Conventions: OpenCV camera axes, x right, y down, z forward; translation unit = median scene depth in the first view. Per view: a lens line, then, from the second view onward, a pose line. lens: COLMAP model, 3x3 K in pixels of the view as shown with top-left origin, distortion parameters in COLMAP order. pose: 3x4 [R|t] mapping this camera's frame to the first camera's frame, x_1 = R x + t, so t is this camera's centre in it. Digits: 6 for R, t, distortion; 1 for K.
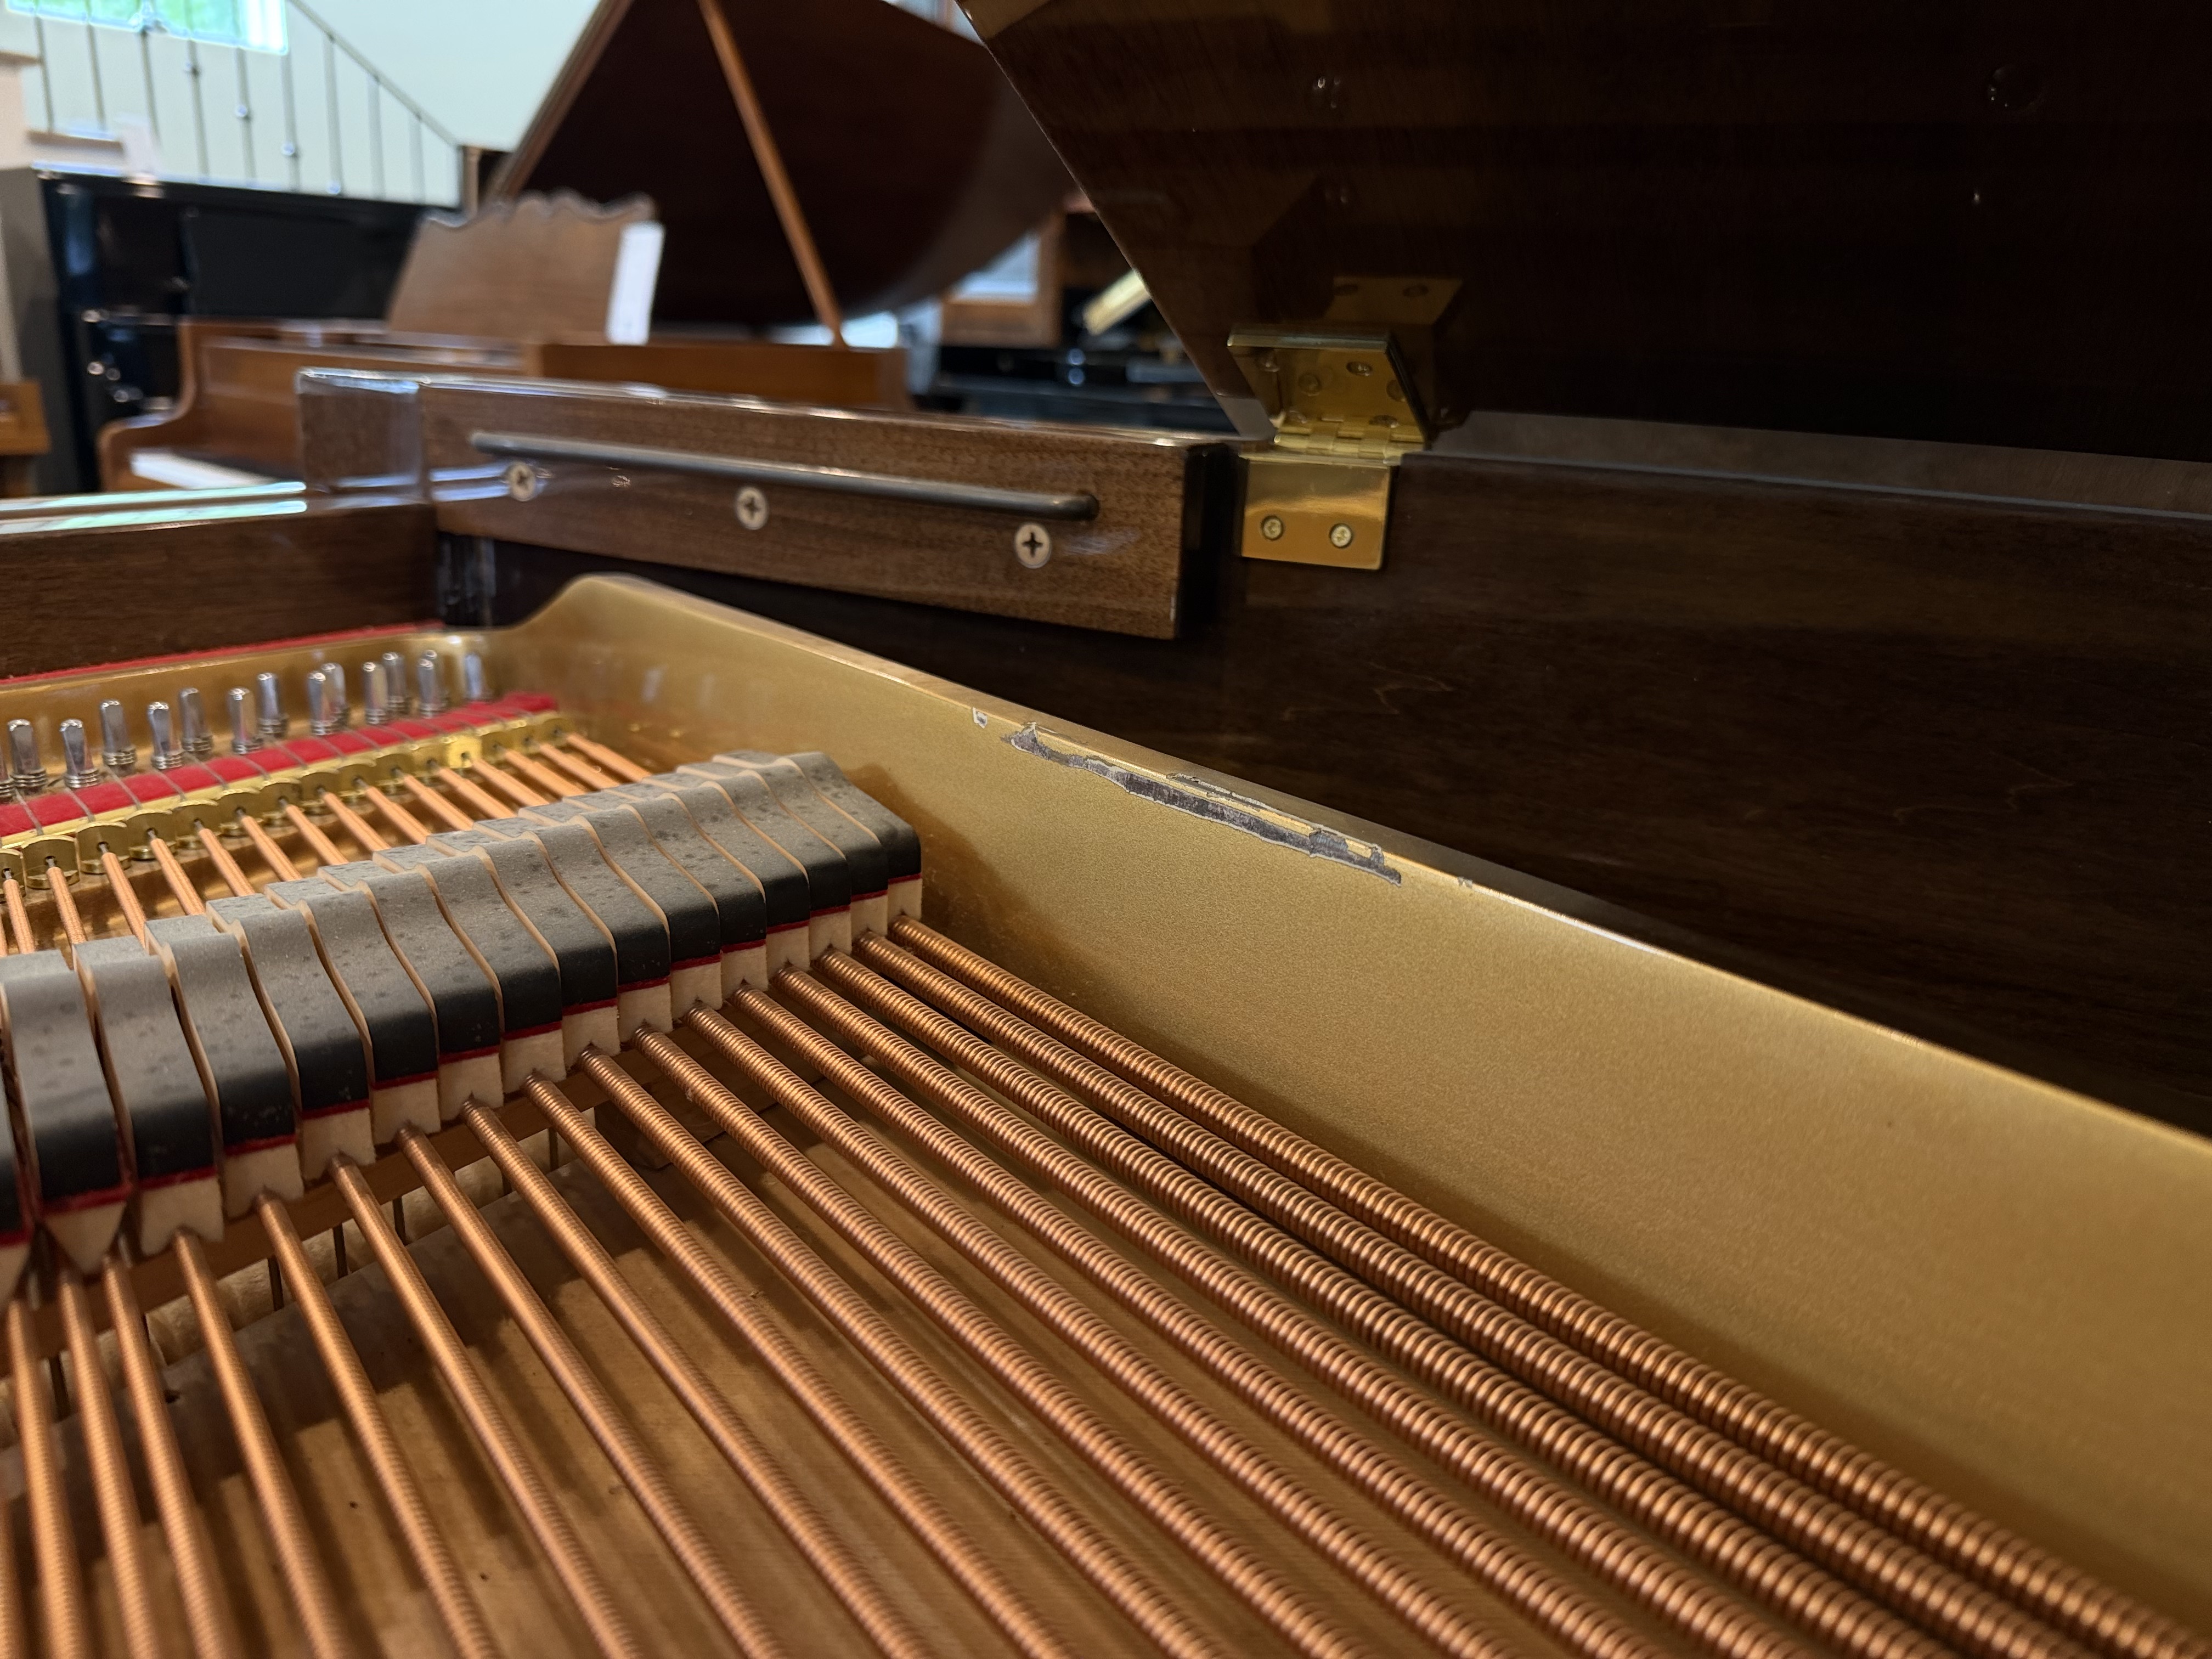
lens RADIAL K [[1653.0, 0, 1106.0], [0, 1653.0, 829.5], [0, 0, 1]] dist [-0.002241, -0.001718]
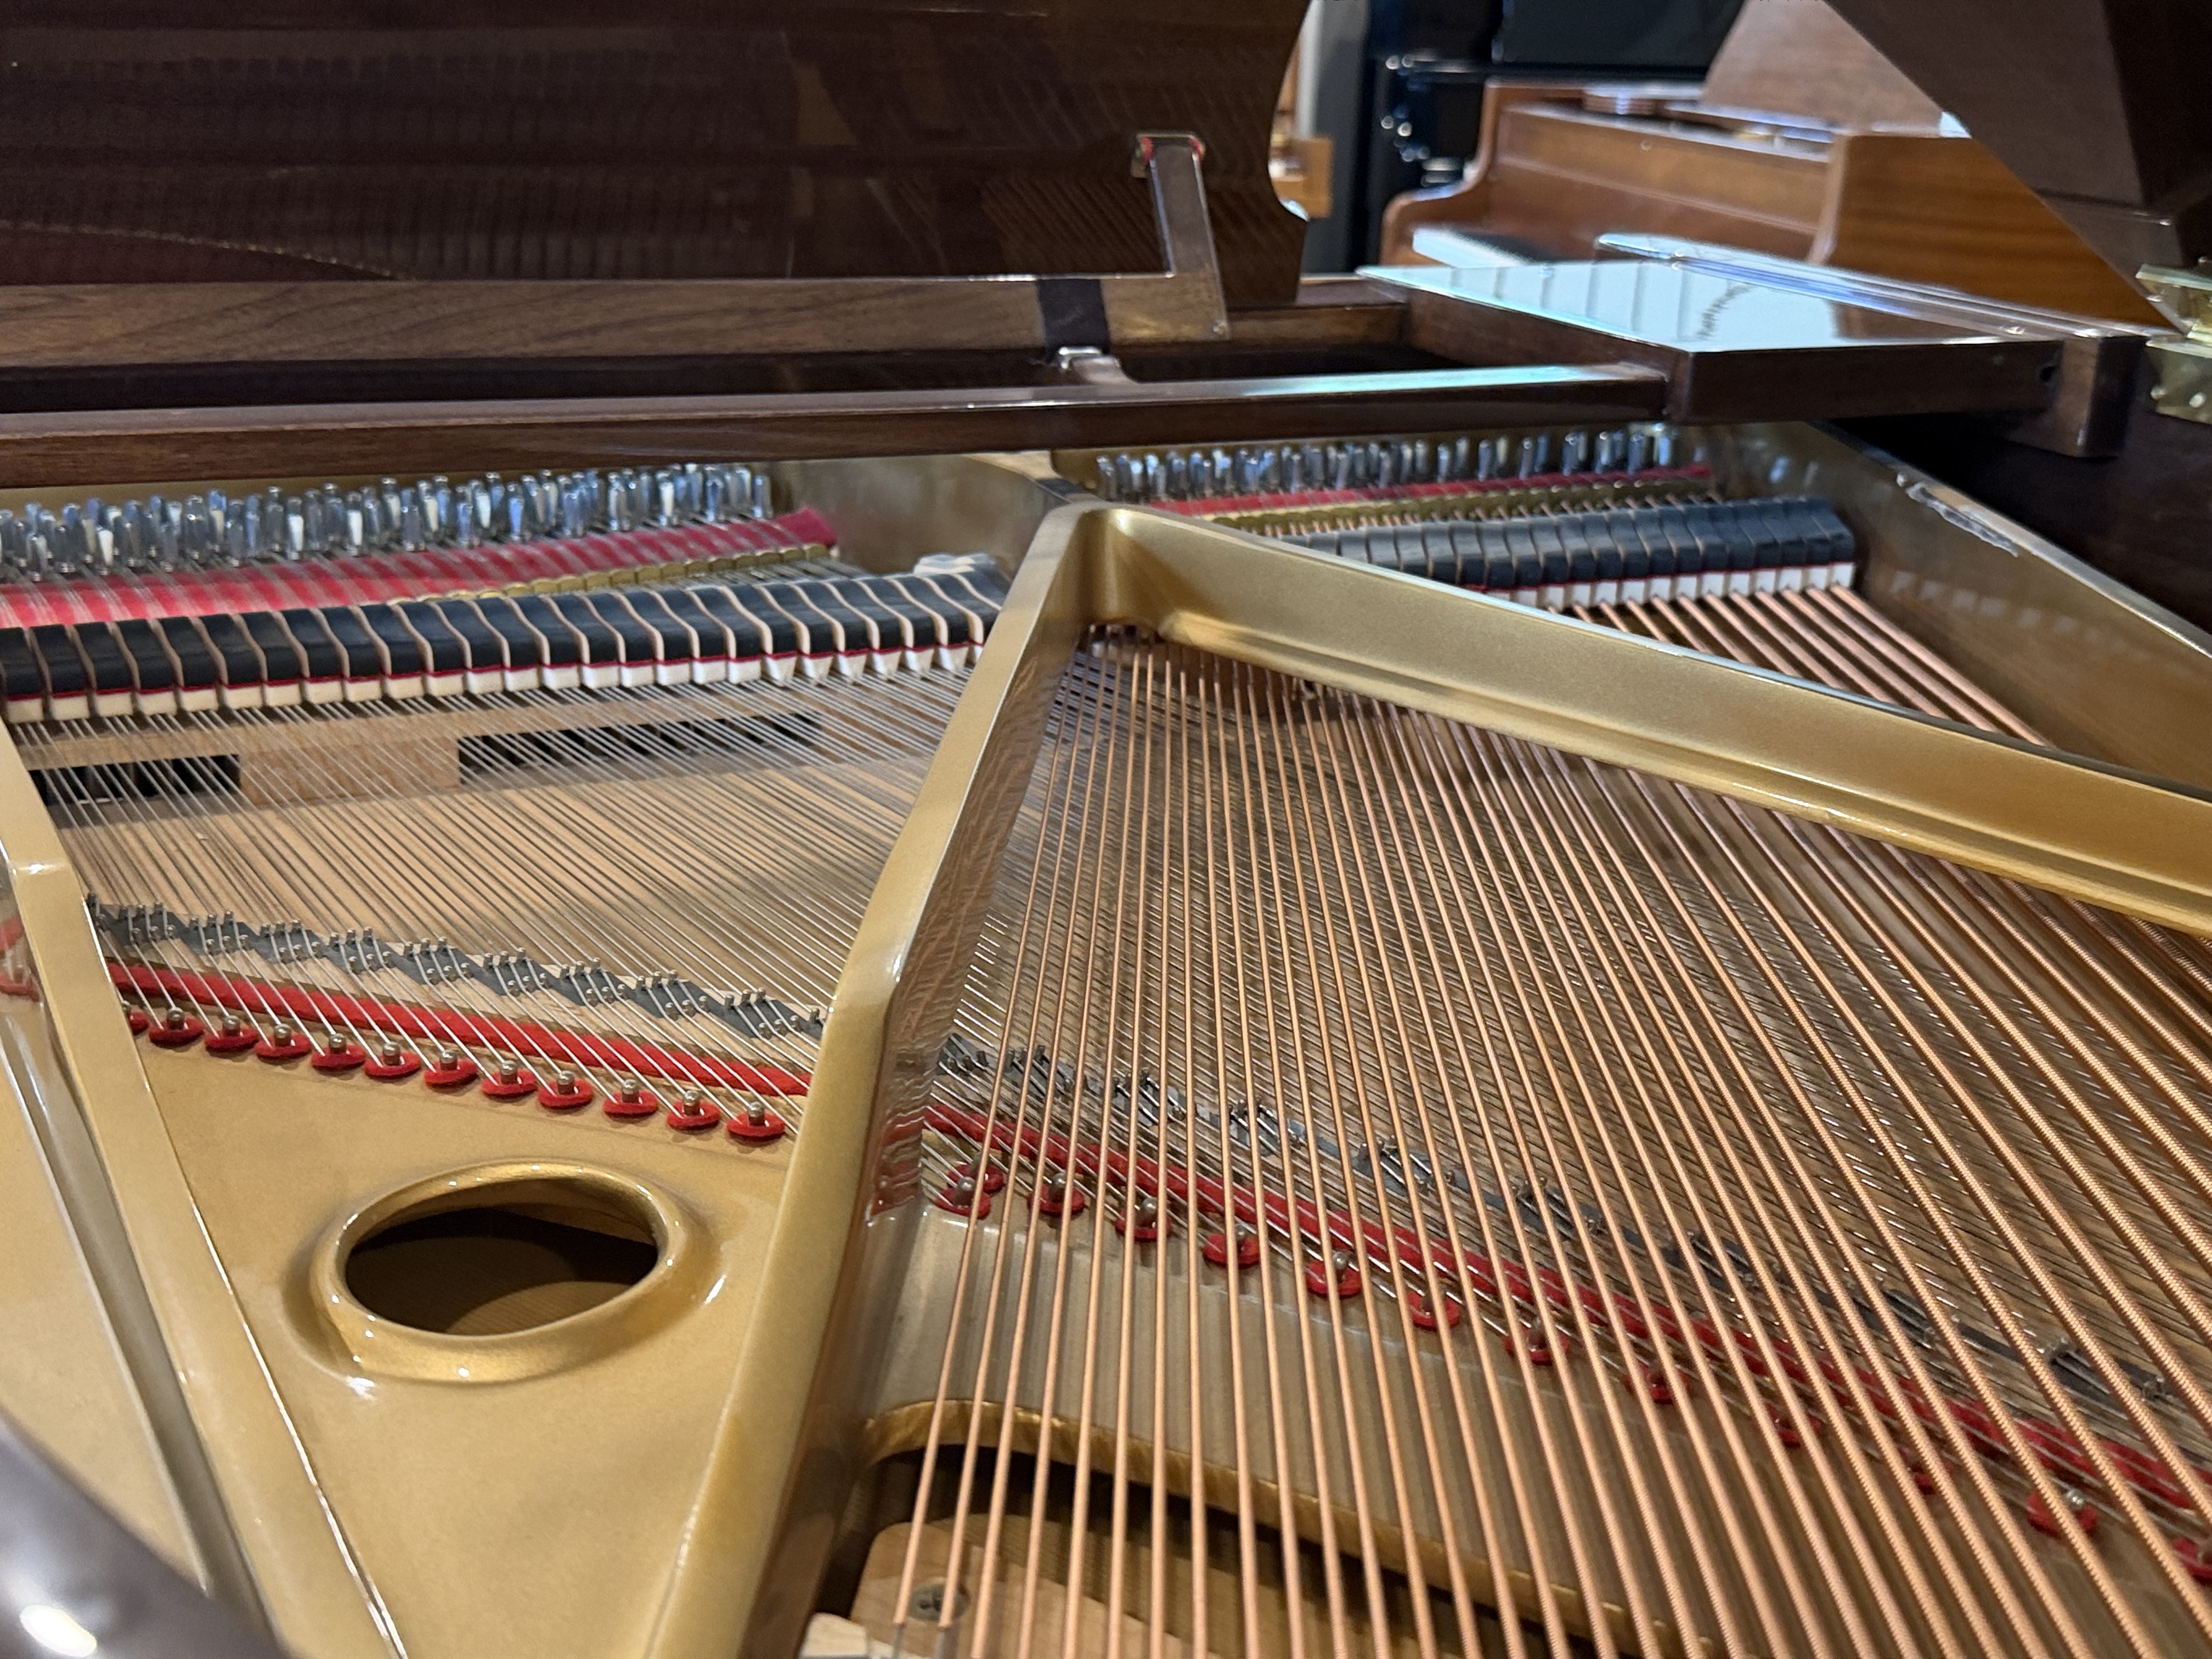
lens RADIAL K [[2205.0, 0, 1106.0], [0, 2205.0, 829.5], [0, 0, 1]] dist [0.008248, 0.009739]
pose [[0.796104, 0.190252, -0.574476, 0.049945], [-0.166471, 0.981521, 0.094361, 0.016108], [0.581812, 0.020512, 0.813064, -0.106127]]
